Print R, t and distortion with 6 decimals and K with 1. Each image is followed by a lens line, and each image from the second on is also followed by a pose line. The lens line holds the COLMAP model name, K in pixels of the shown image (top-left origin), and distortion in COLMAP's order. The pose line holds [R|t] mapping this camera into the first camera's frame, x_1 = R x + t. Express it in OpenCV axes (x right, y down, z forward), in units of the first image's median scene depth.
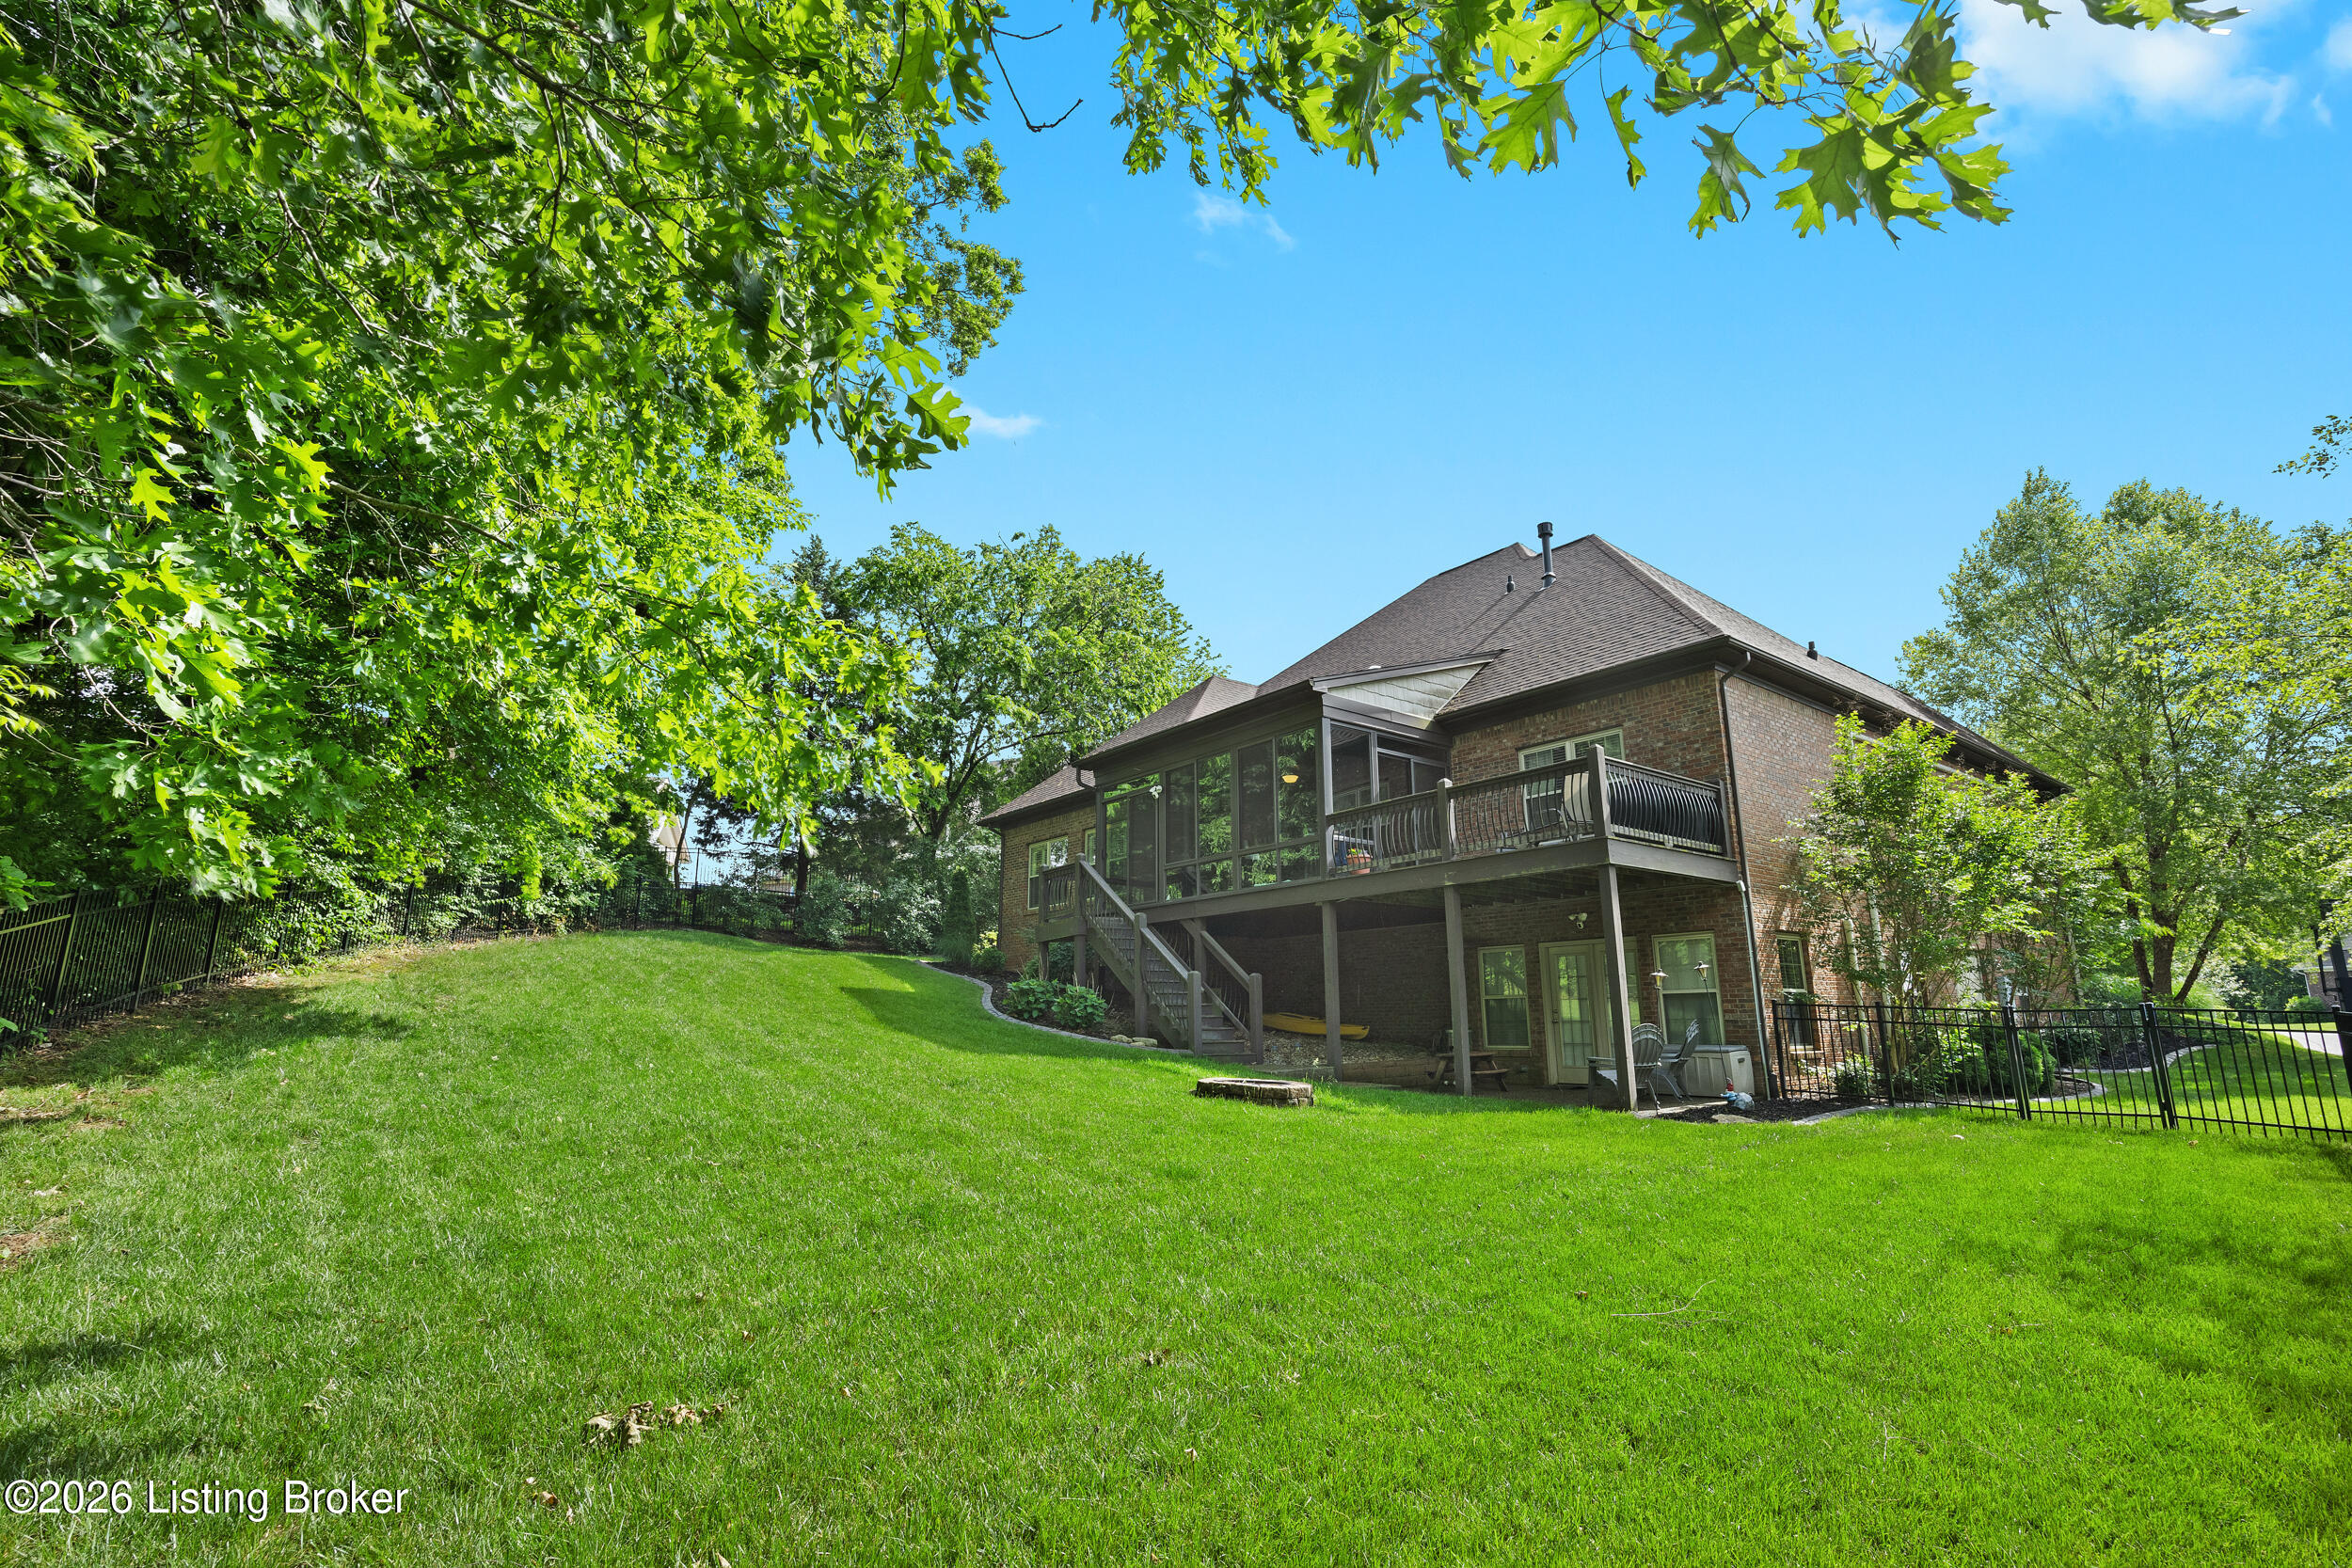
lens RADIAL K [[1110.5, 0, 1187.0], [0, 1110.5, 789.6], [0, 0, 1]] dist [-0.005341, -0.000135]
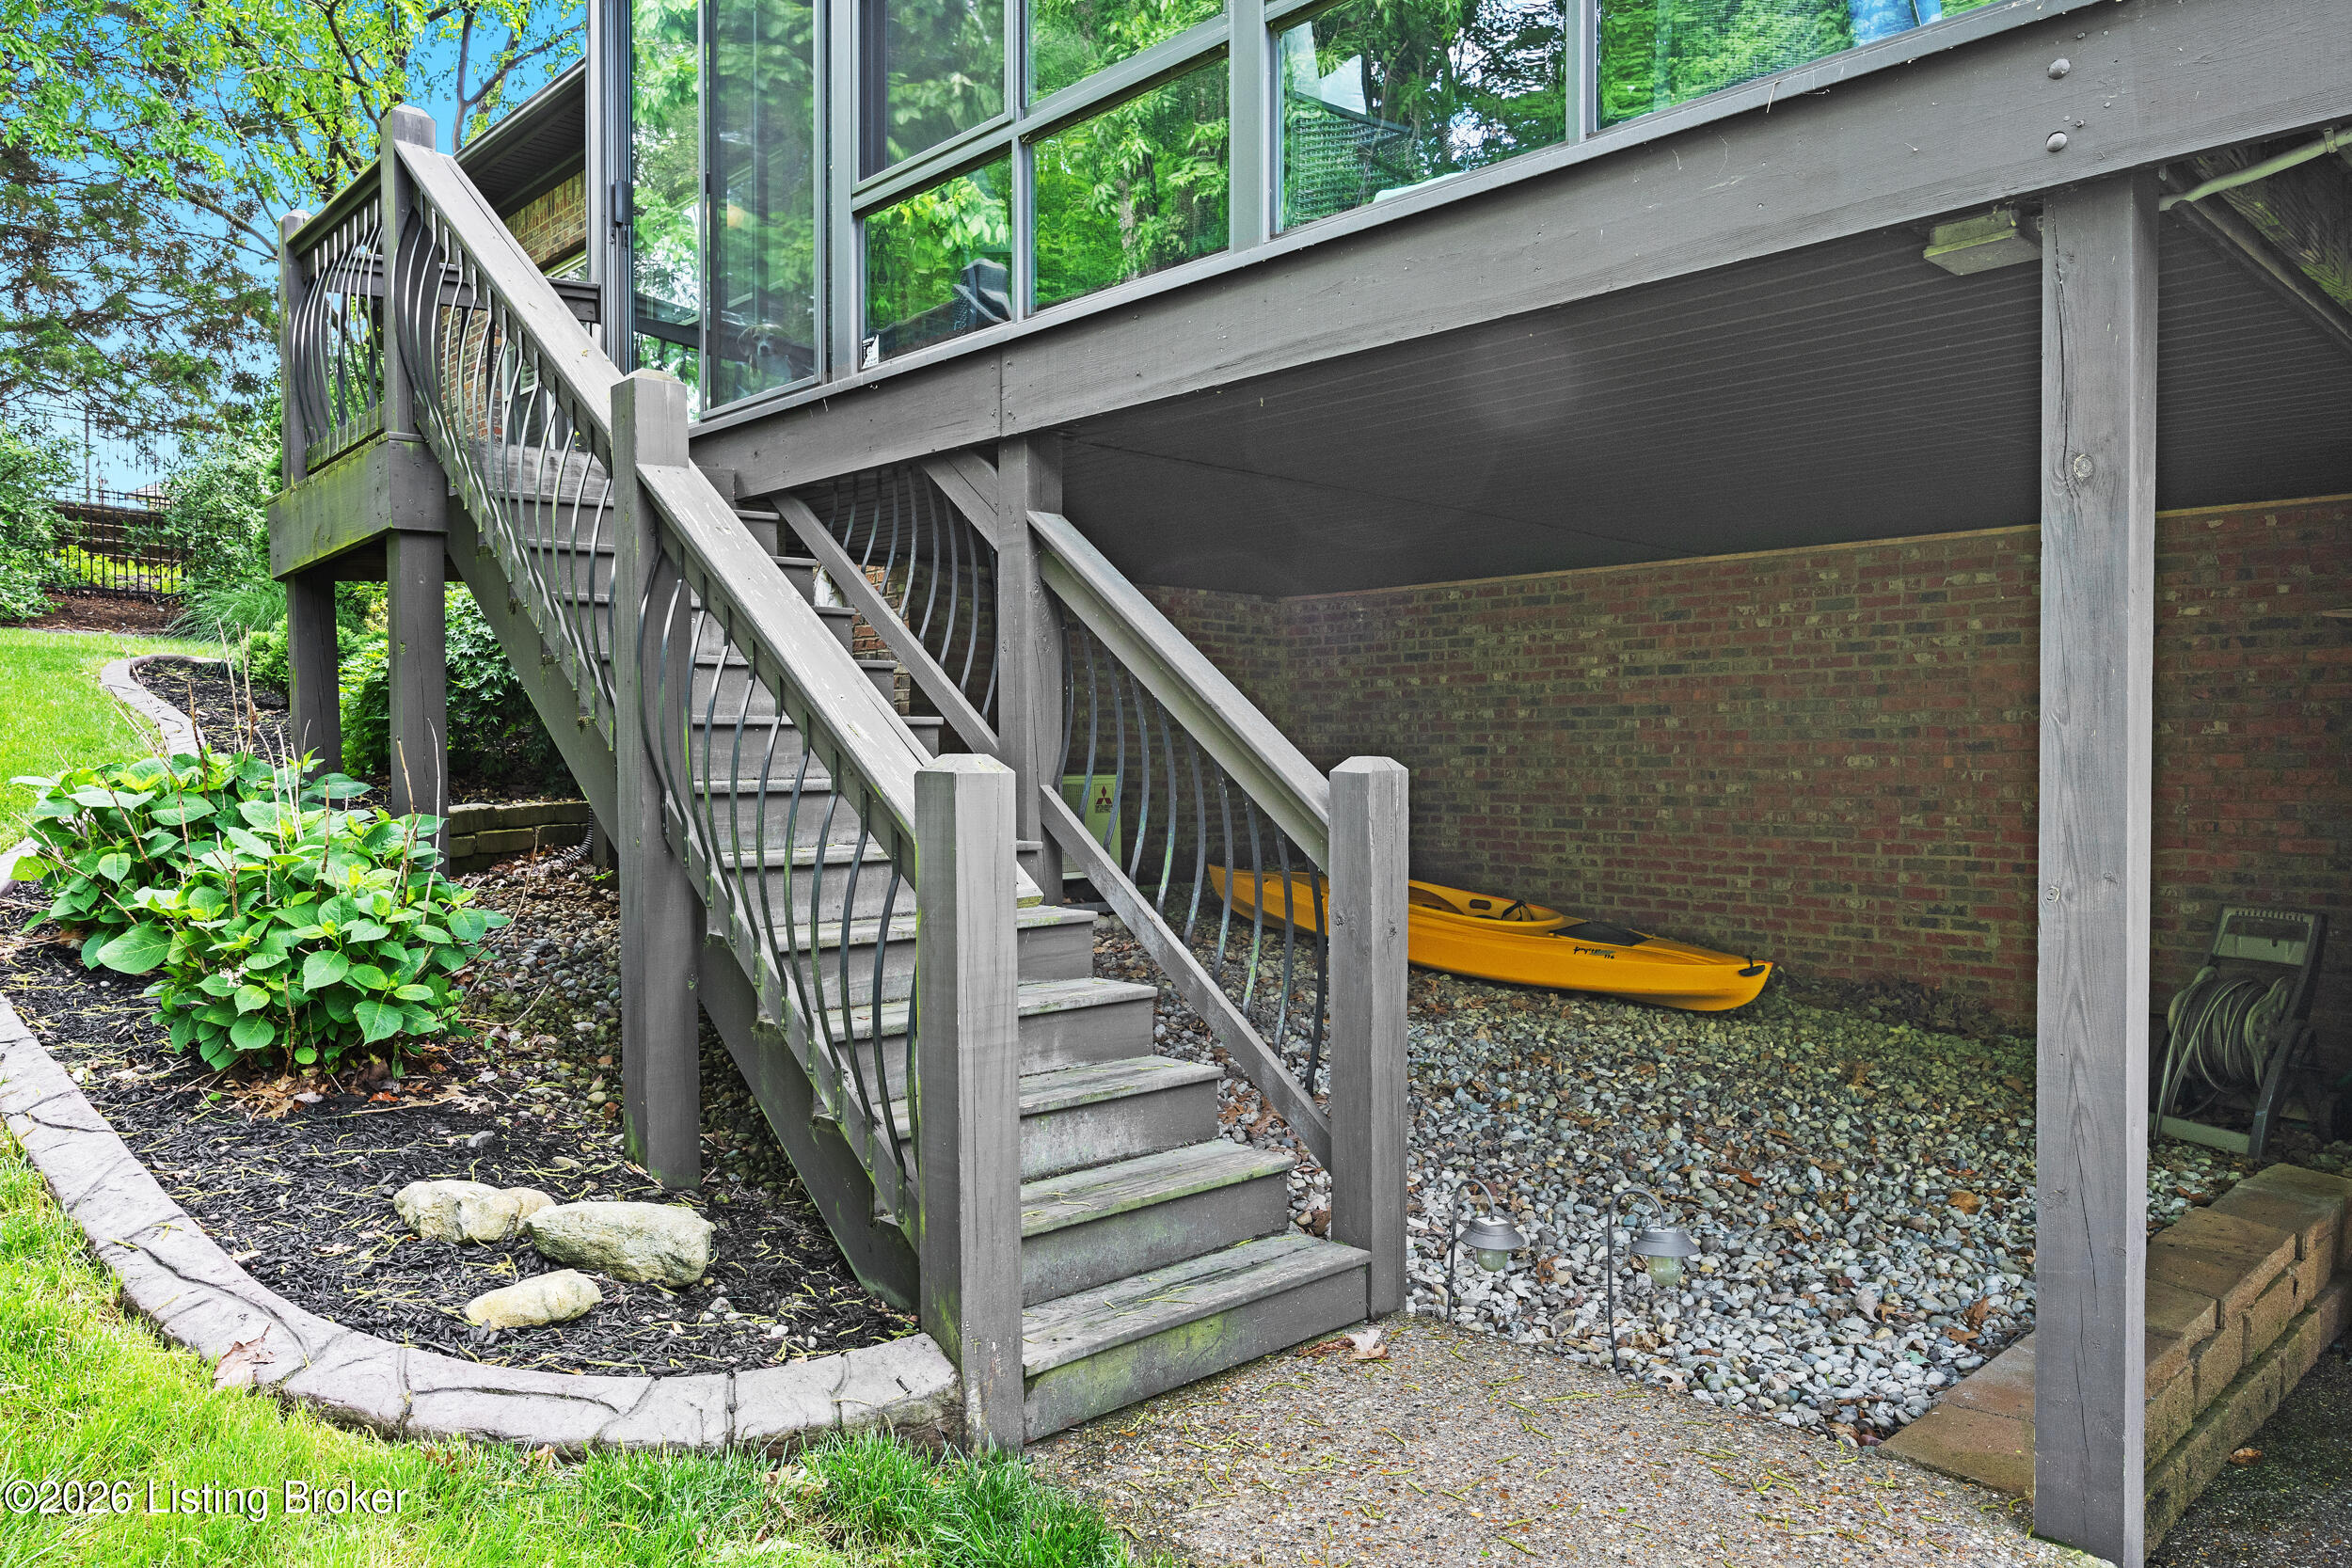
lens RADIAL K [[1595.5, 0, 1174.6], [0, 1595.5, 800.6], [0, 0, 1]] dist [-0.003041, 0.004357]
pose [[0.996322, 0.005391, 0.085514, 0.015236], [-0.025310, 0.972002, 0.233604, 0.127427], [-0.081861, -0.234909, 0.968564, 0.832193]]
